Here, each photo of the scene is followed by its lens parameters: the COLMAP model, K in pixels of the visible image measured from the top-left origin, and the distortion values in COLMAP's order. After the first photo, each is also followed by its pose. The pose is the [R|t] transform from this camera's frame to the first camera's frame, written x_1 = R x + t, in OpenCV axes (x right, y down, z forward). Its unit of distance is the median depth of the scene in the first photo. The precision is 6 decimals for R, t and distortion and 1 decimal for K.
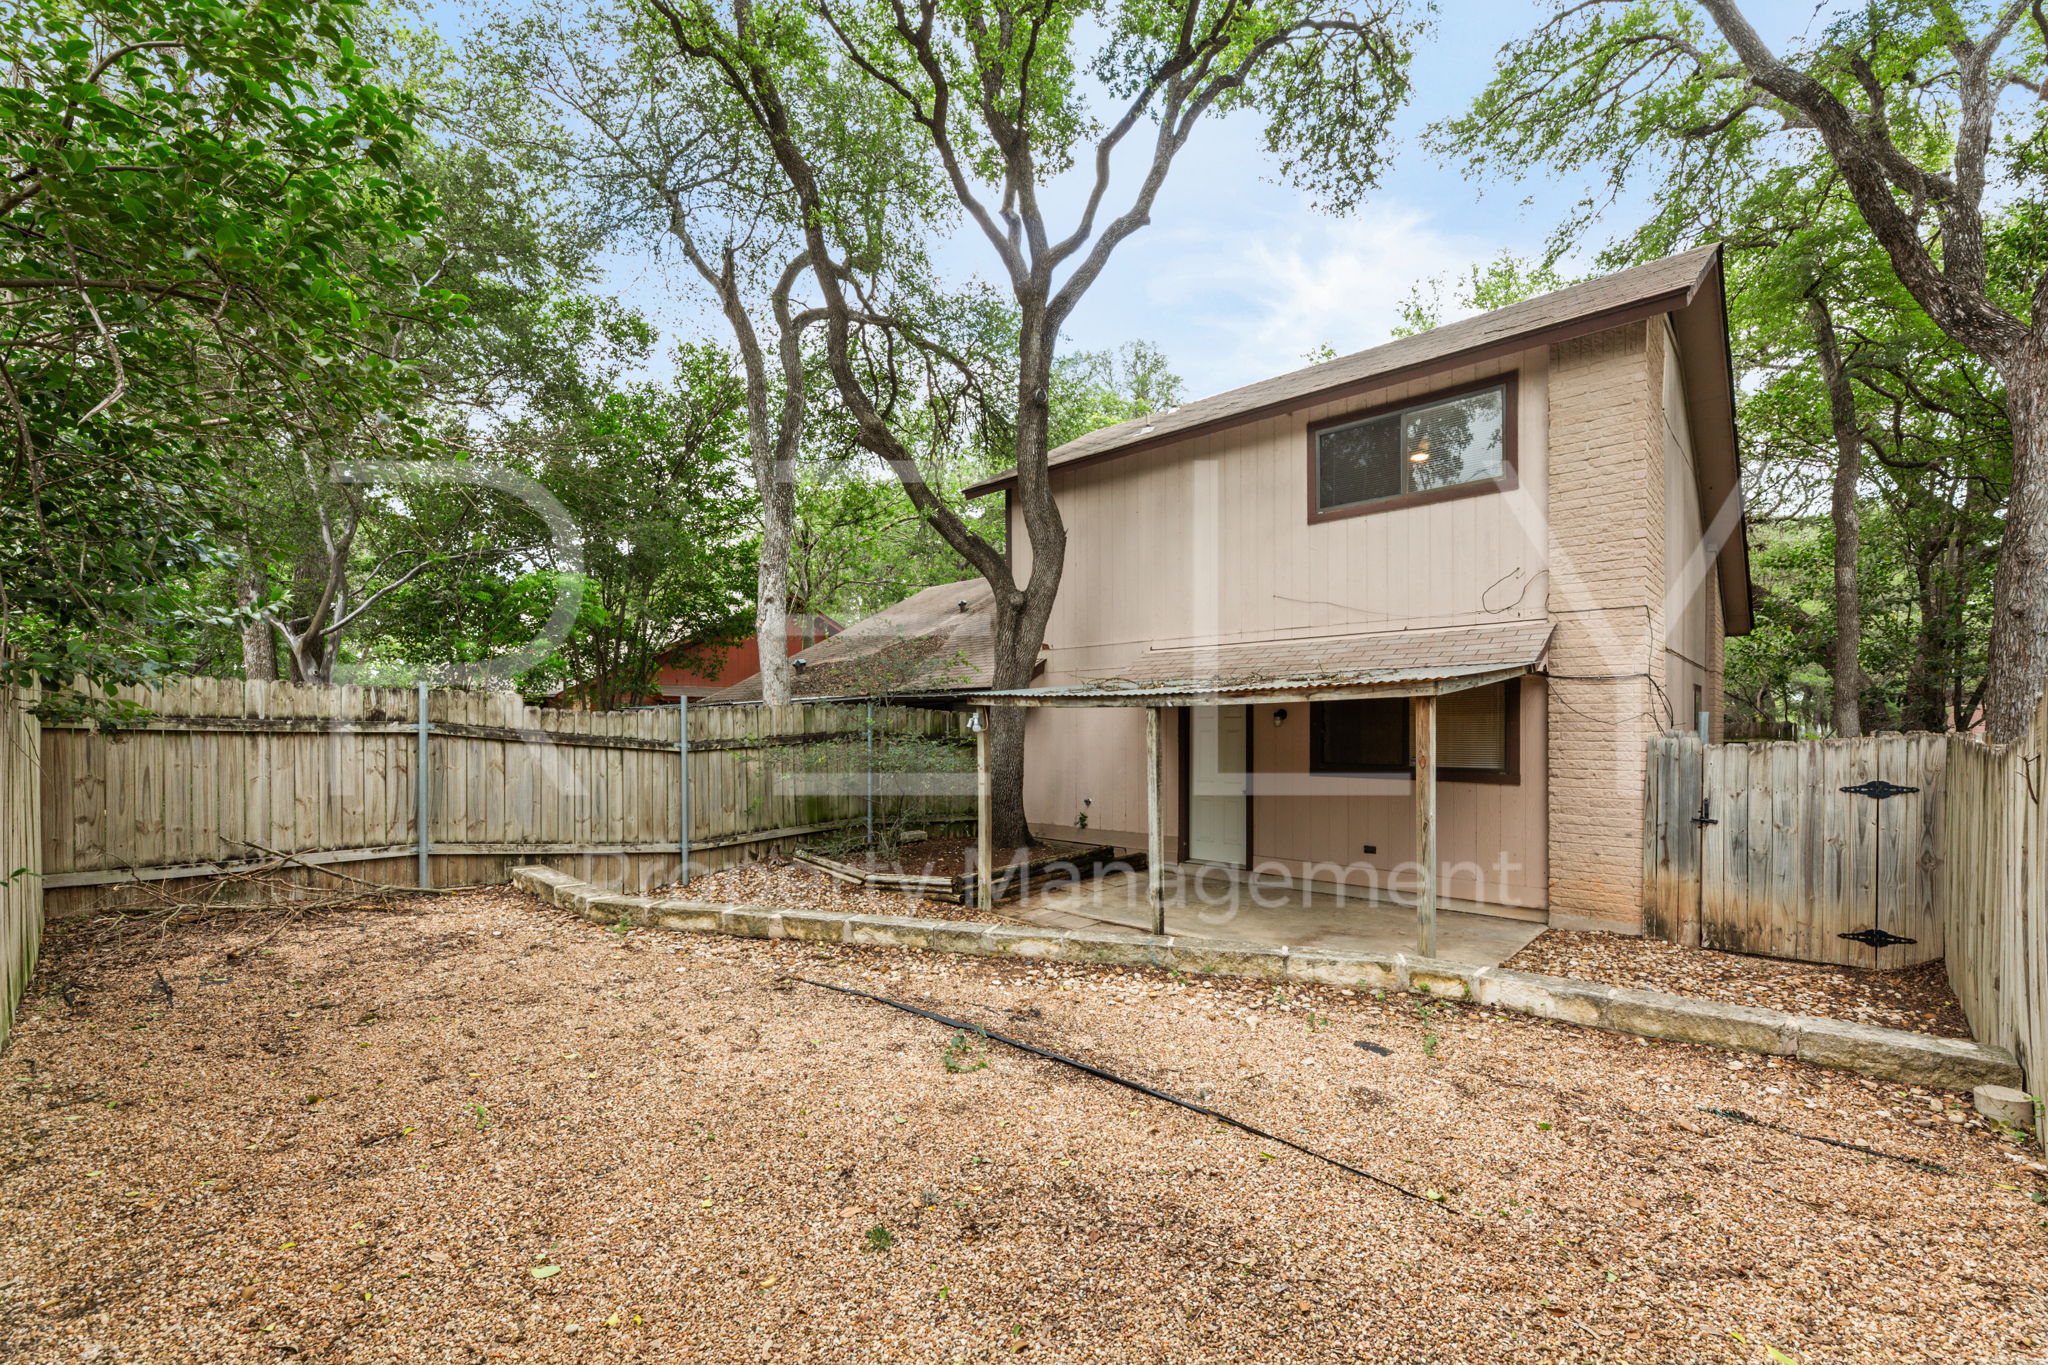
lens RADIAL K [[837.7, 0, 1039.9], [0, 837.7, 727.9], [0, 0, 1]] dist [0.001993, 0.000405]
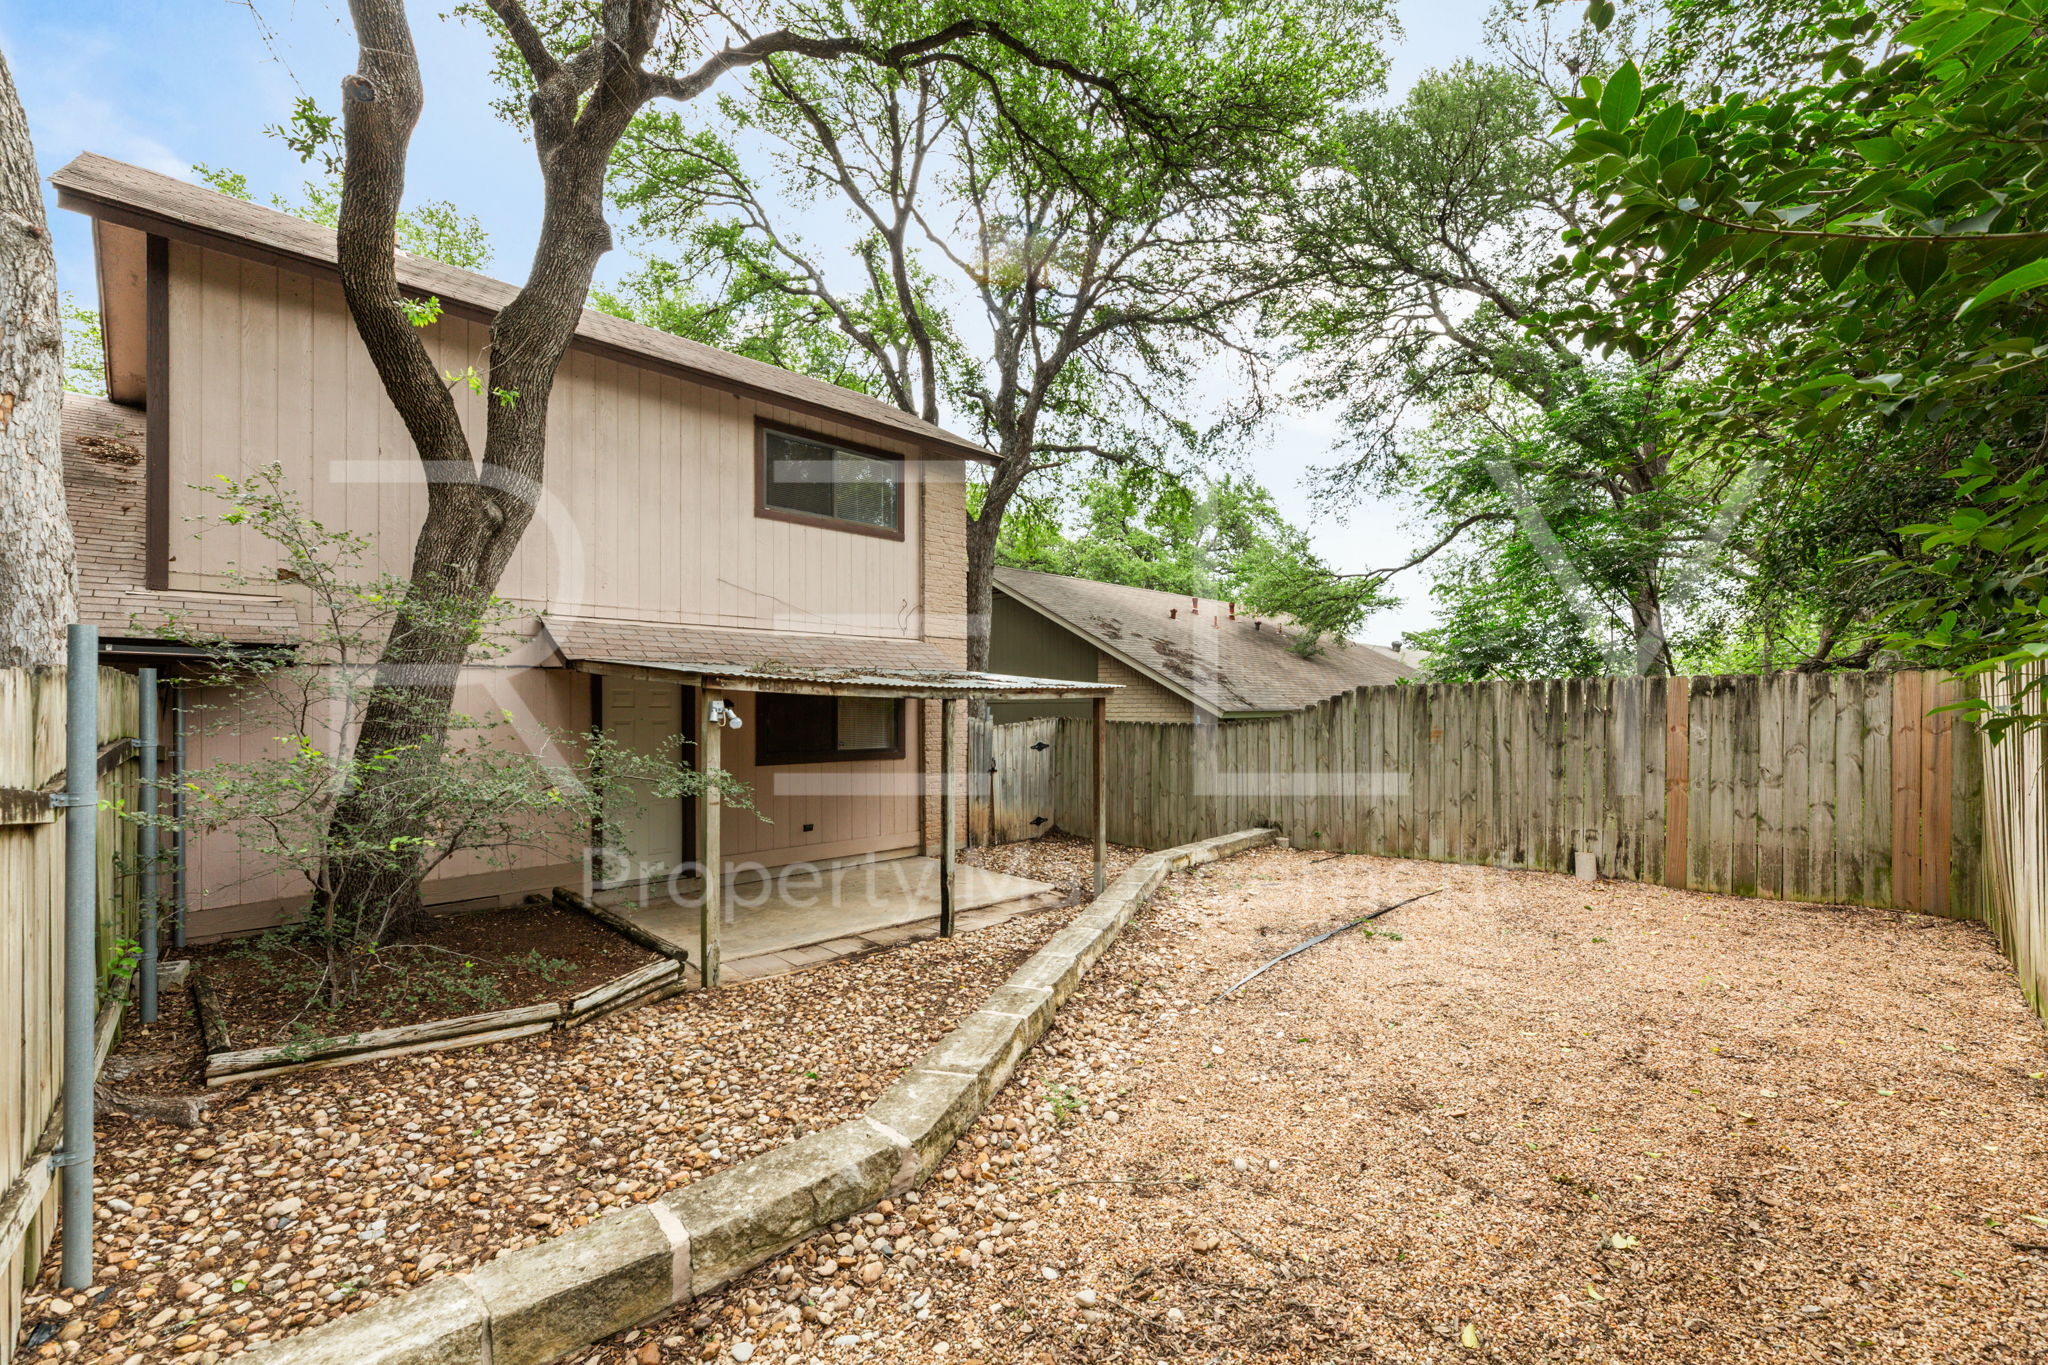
lens RADIAL K [[837.7, 0, 1017.7], [0, 837.7, 703.7], [0, 0, 1]] dist [0.001993, 0.000405]
pose [[0.050156, 0.007997, 0.998709, -0.751586], [0.007573, 0.999936, -0.008387, -0.008779], [-0.998713, 0.007984, 0.050092, 0.722818]]
